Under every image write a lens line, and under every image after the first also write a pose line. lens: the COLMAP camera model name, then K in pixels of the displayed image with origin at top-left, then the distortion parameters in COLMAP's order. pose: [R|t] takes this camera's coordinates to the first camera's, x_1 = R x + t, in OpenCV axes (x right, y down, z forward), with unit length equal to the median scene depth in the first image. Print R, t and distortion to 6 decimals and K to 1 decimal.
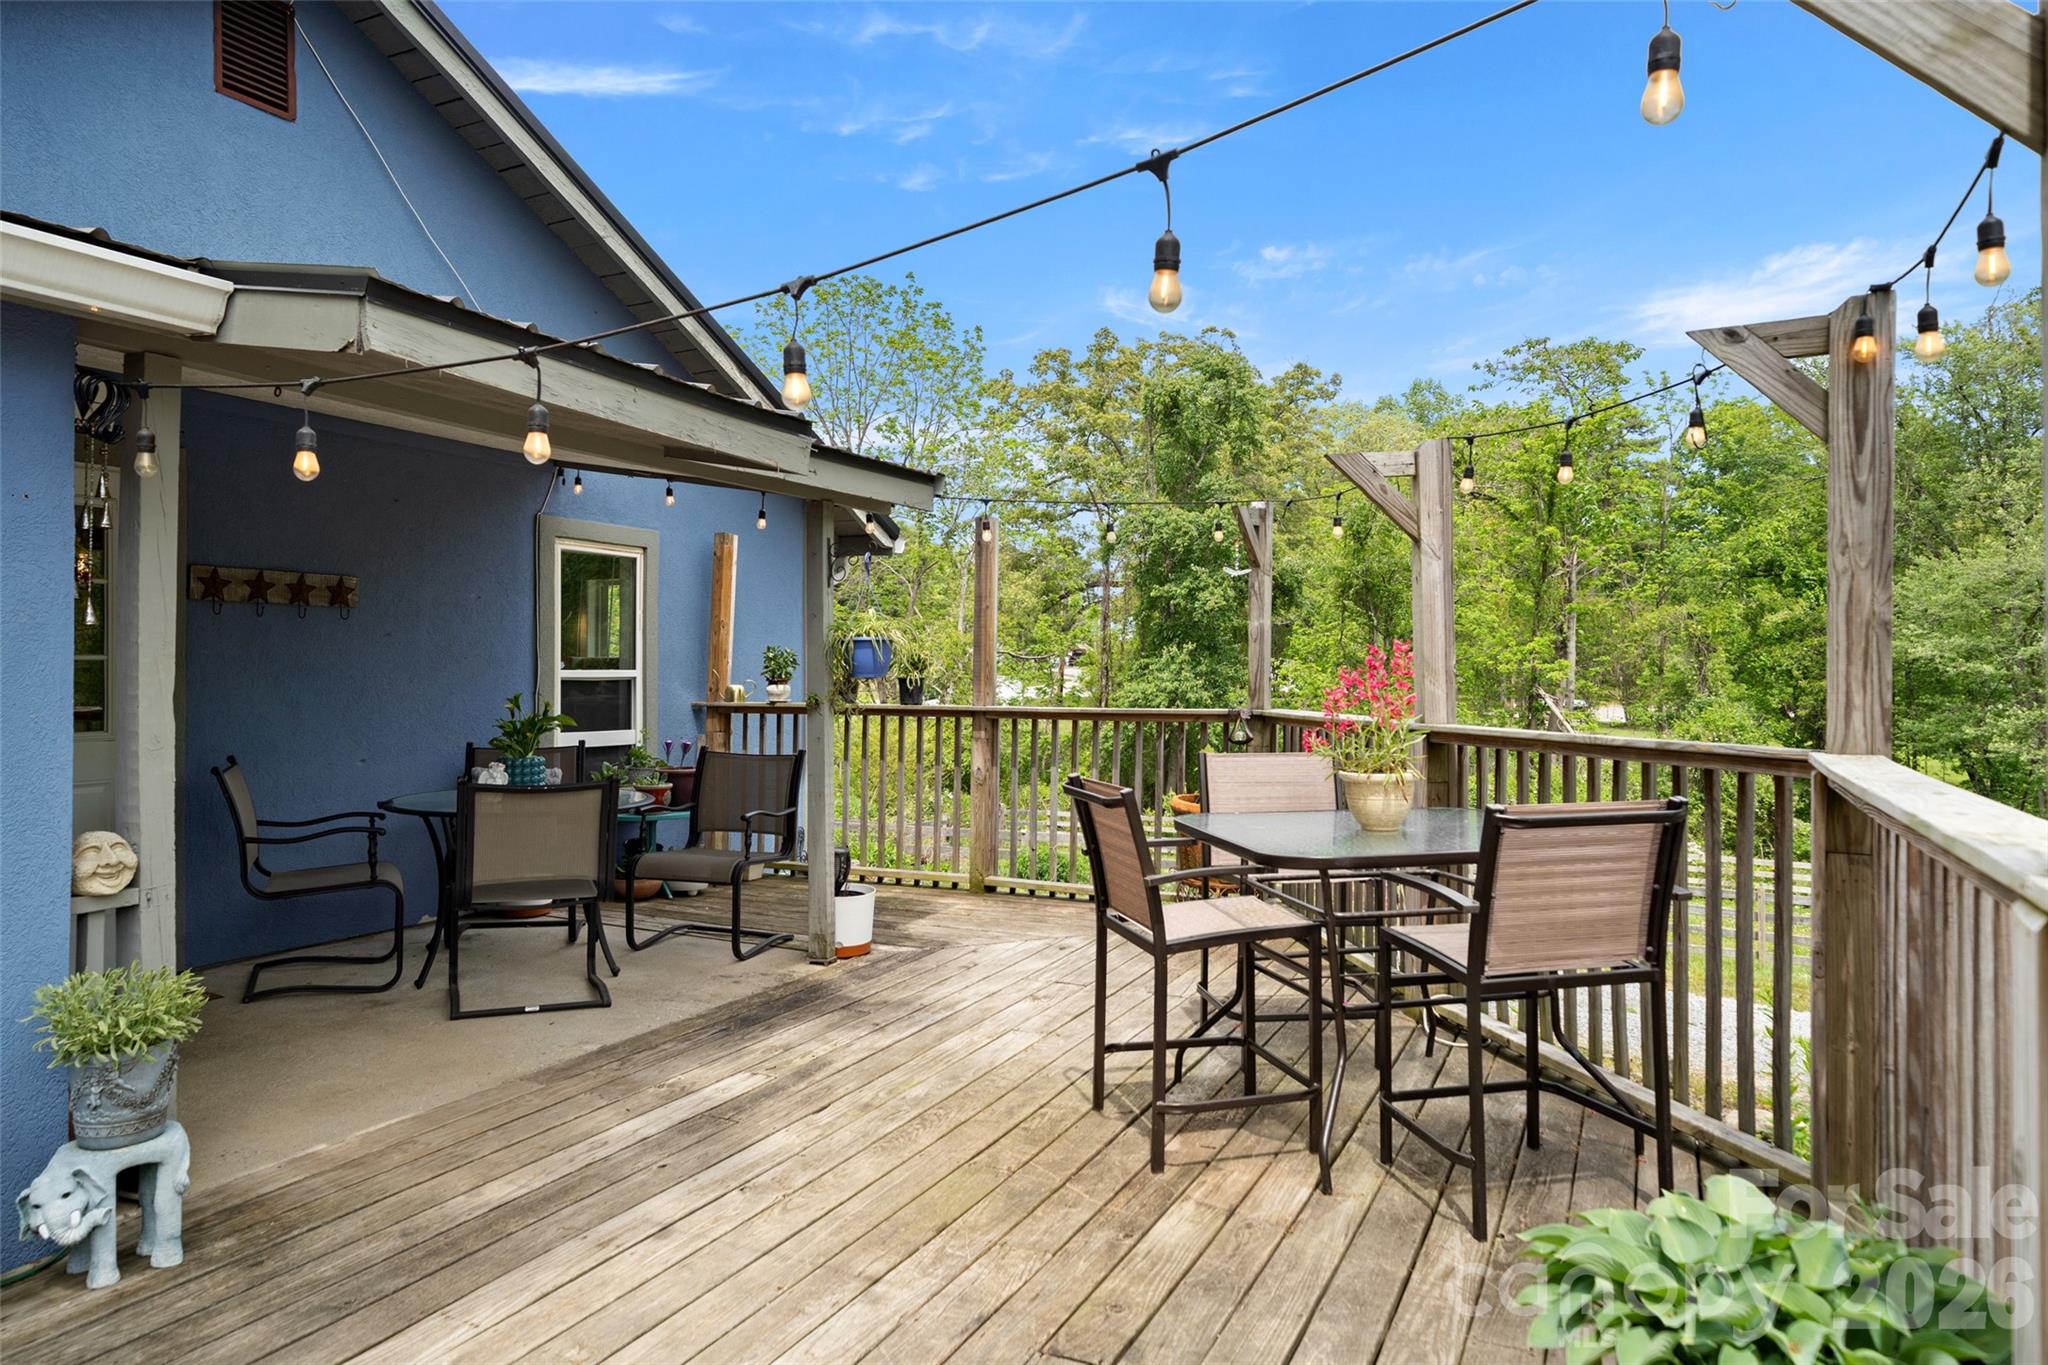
lens RADIAL K [[1309.7, 0, 1009.3], [0, 1309.7, 666.3], [0, 0, 1]] dist [0.005812, 0.002206]
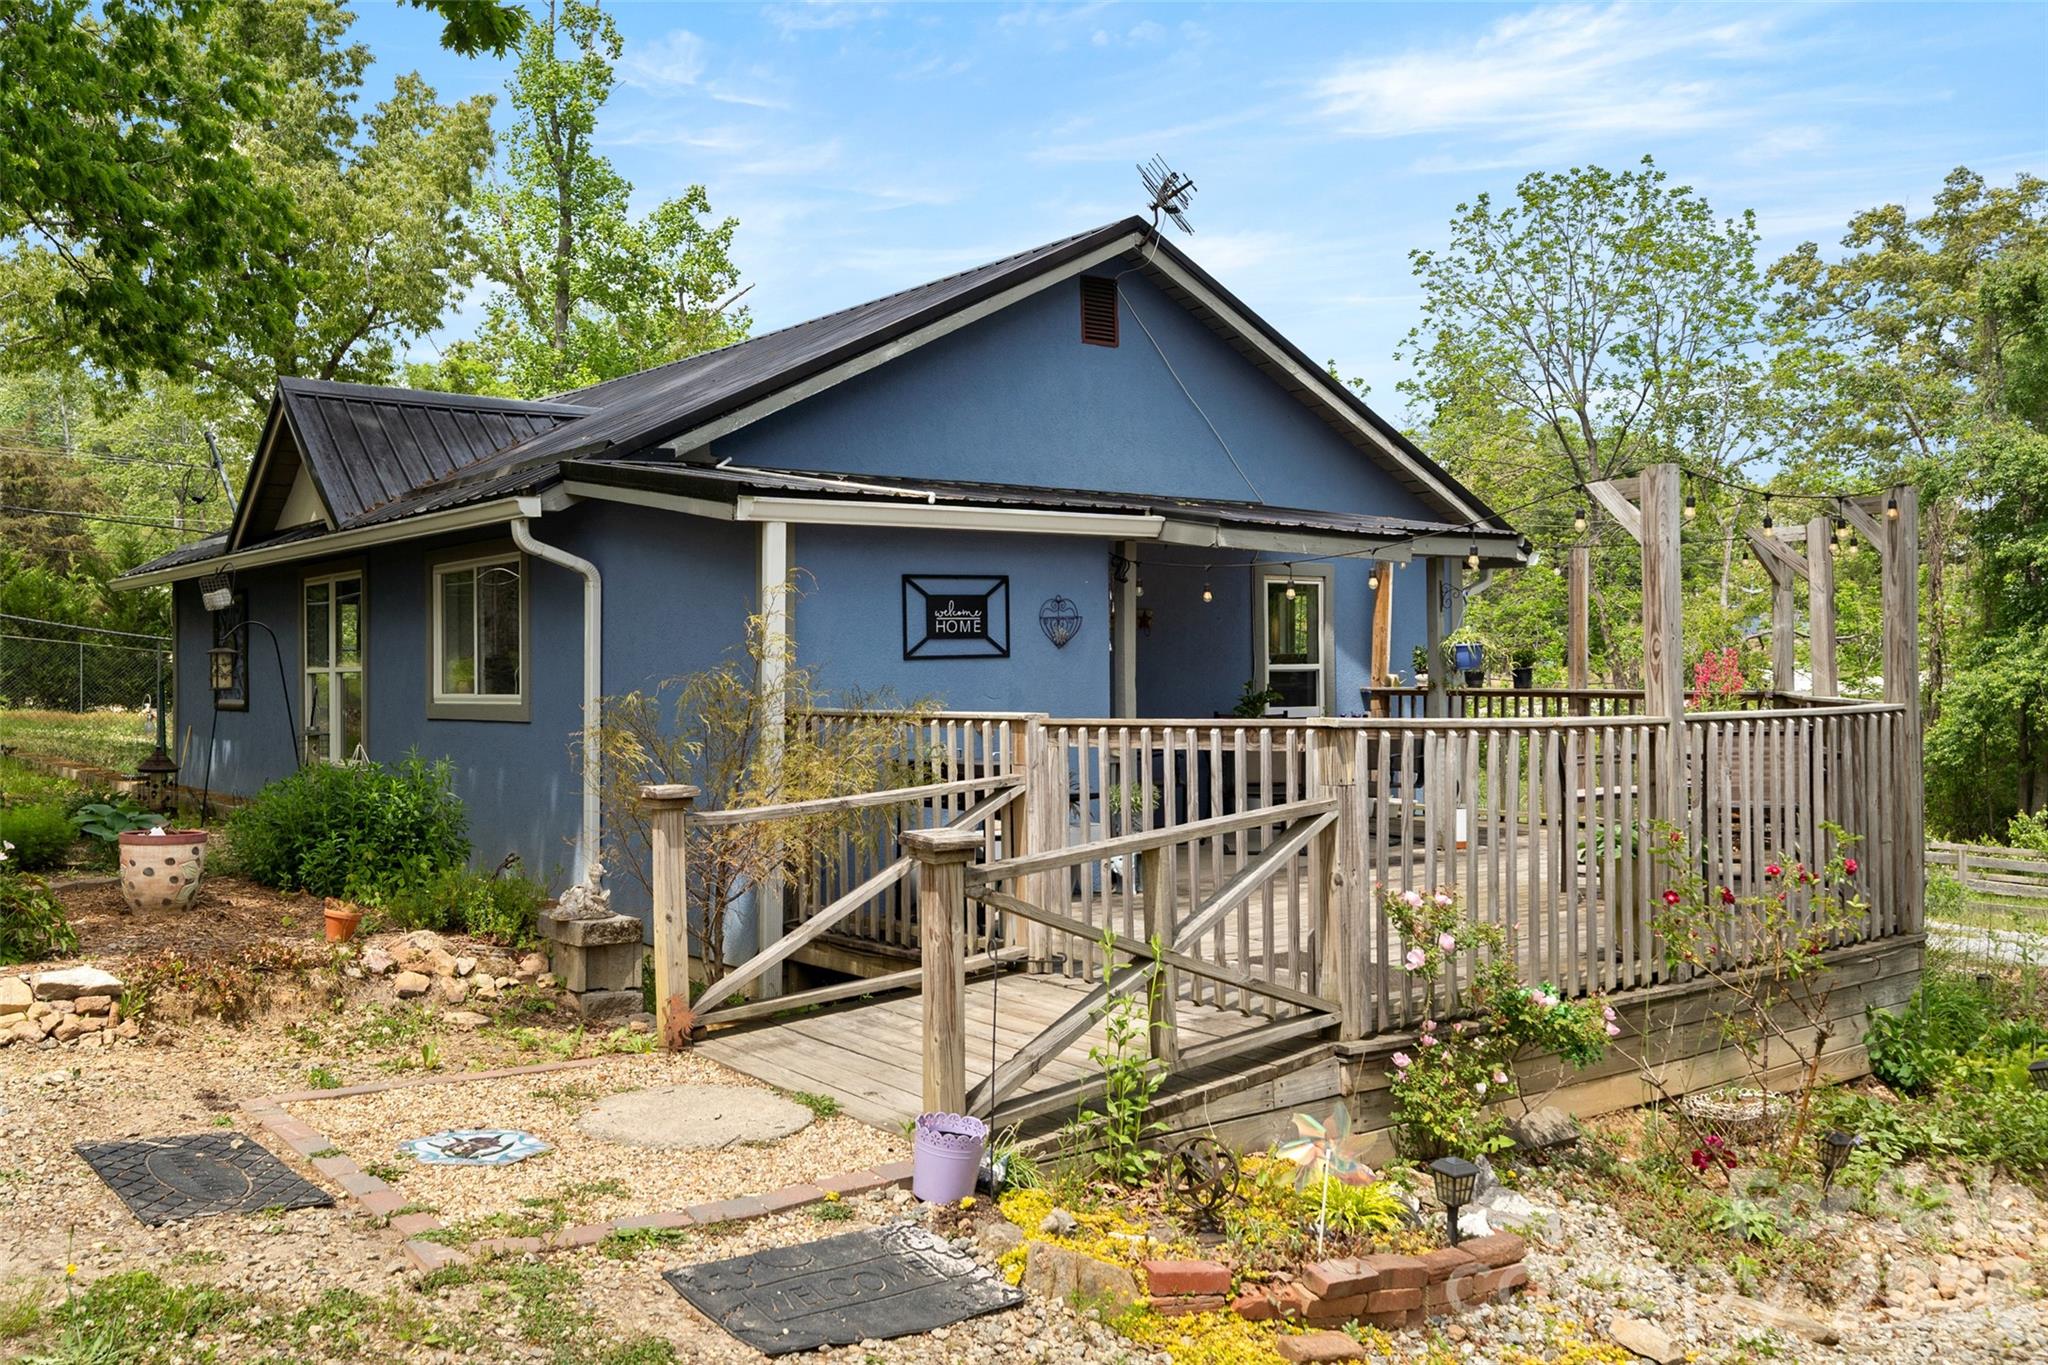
lens RADIAL K [[1730.0, 0, 919.6], [0, 1730.0, 622.9], [0, 0, 1]] dist [0.003636, -0.003886]
pose [[0.876916, -0.021110, -0.480181, 0.033887], [0.012383, 0.999696, -0.021334, -0.001100], [0.480485, 0.012762, 0.876910, -0.122482]]
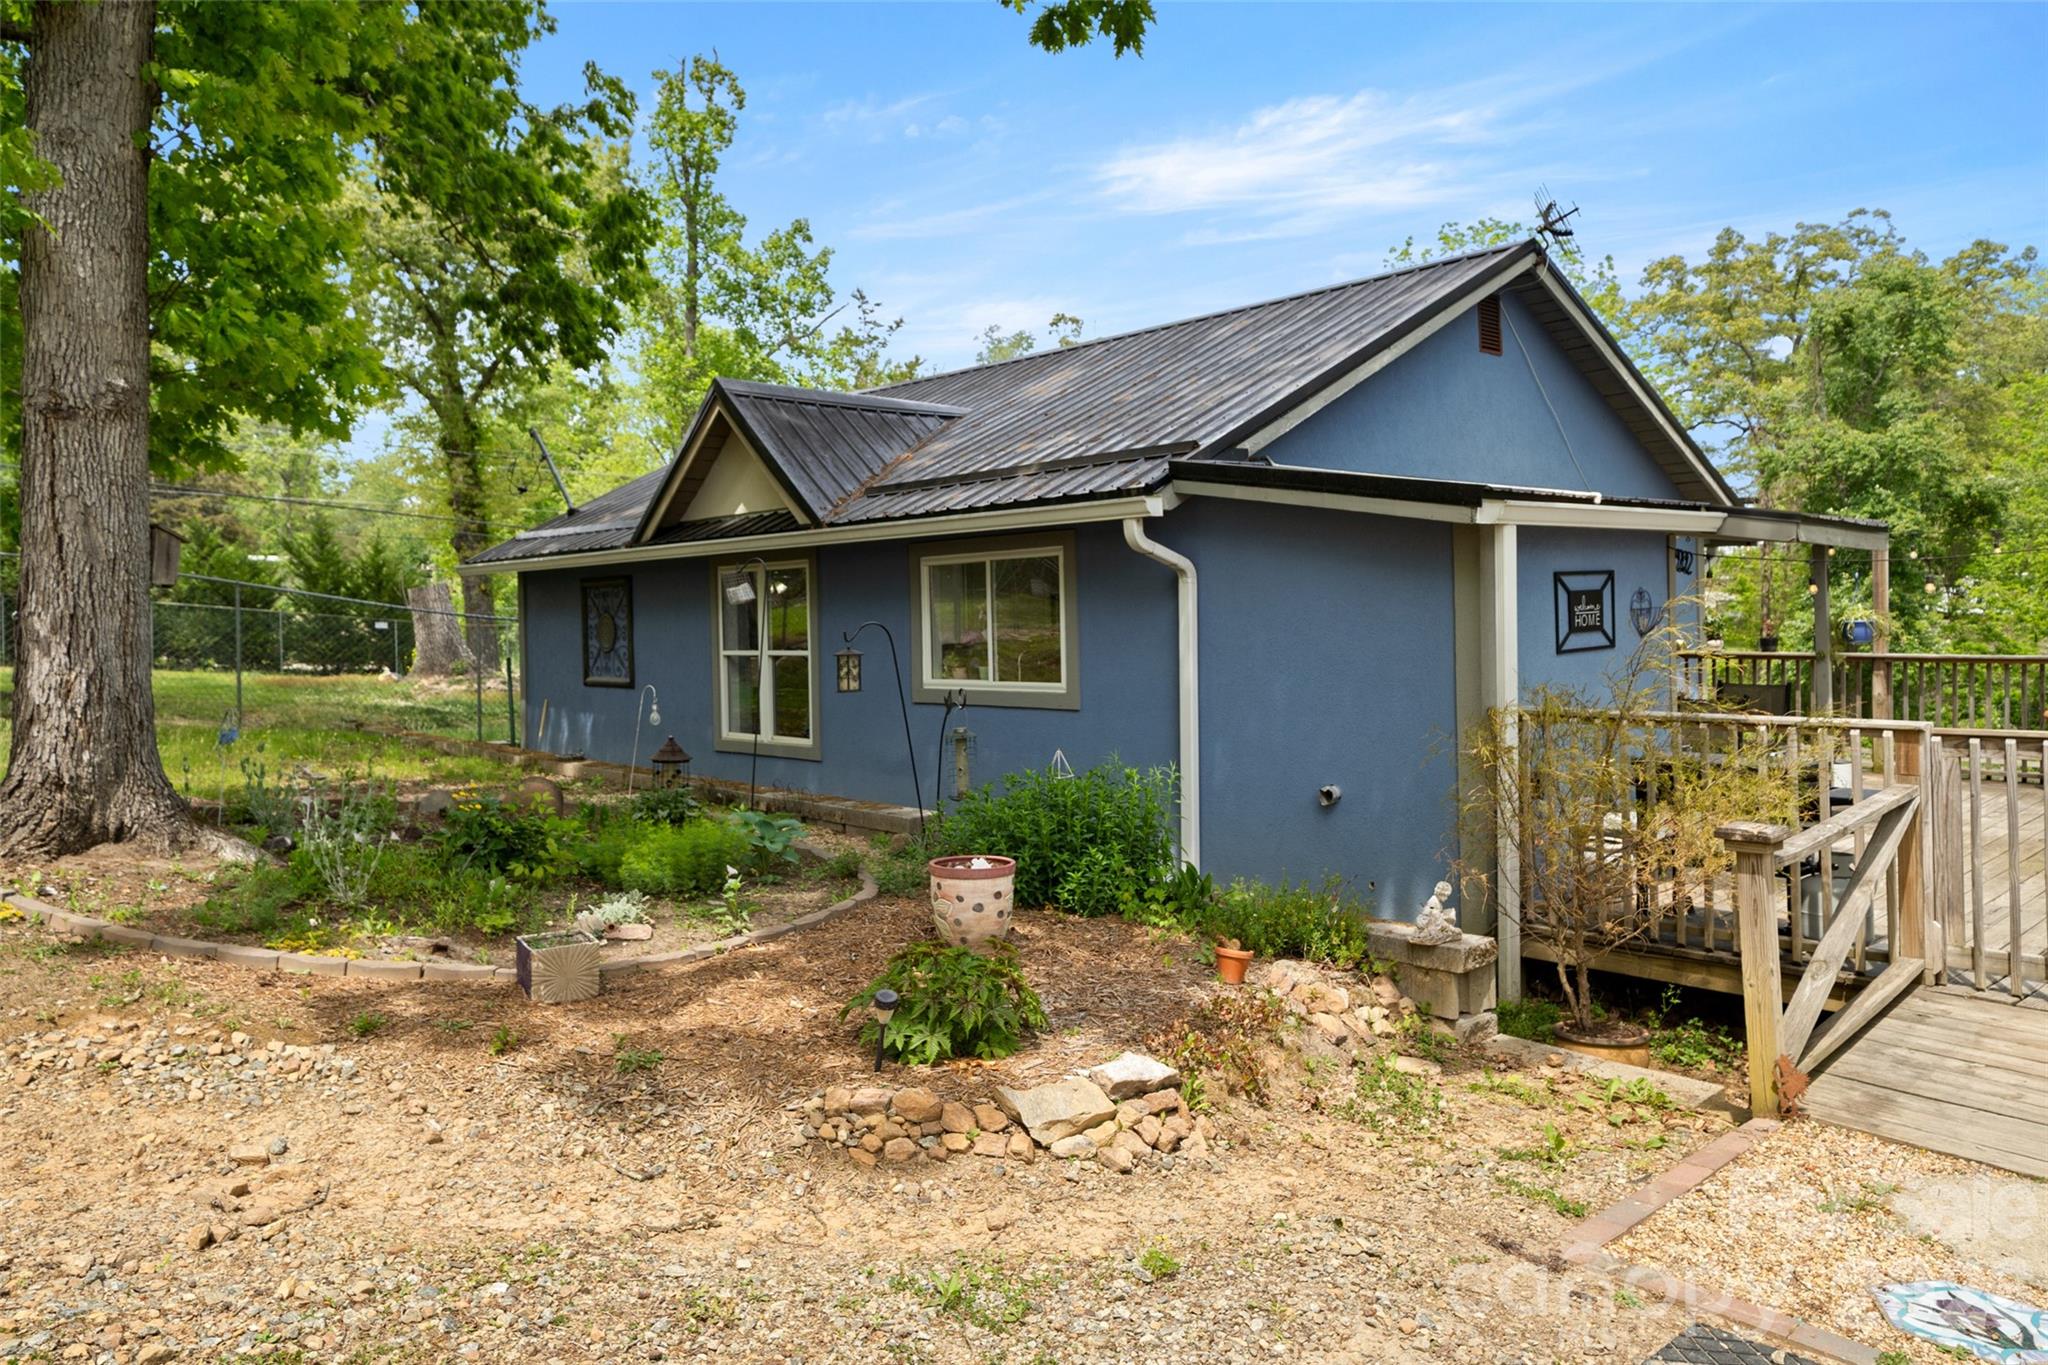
lens RADIAL K [[1357.9, 0, 1027.9], [0, 1357.9, 593.8], [0, 0, 1]] dist [0.015586, -0.010351]
pose [[0.927615, -0.025420, -0.372672, -0.049986], [0.025117, 0.999668, -0.005669, -0.008058], [0.372693, -0.004102, 0.927946, -0.123119]]
